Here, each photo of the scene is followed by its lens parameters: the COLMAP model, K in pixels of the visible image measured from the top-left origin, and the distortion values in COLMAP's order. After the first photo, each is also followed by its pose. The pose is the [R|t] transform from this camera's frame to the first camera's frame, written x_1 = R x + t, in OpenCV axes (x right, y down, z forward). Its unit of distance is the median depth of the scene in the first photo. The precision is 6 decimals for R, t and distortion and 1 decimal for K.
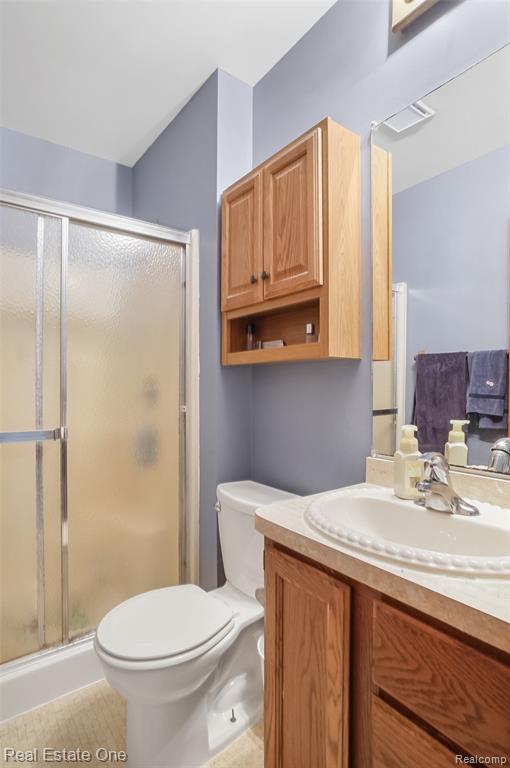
lens RADIAL K [[401.0, 0, 253.5], [0, 401.0, 384.7], [0, 0, 1]] dist [-0.030968, 0.012220]
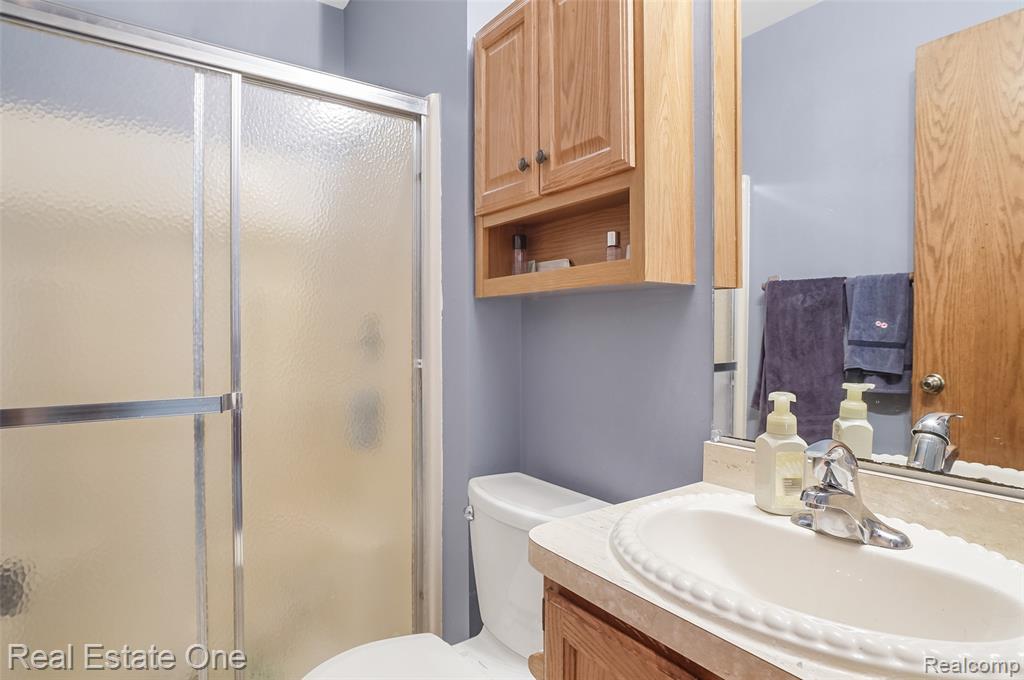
lens RADIAL K [[534.7, 0, 502.4], [0, 534.7, 339.8], [0, 0, 1]] dist [-0.030968, 0.012220]
pose [[0.999430, -0.001584, -0.033713, -0.006022], [0.002347, 0.999742, 0.022593, 0.001178], [0.033668, -0.022659, 0.999176, 0.138399]]
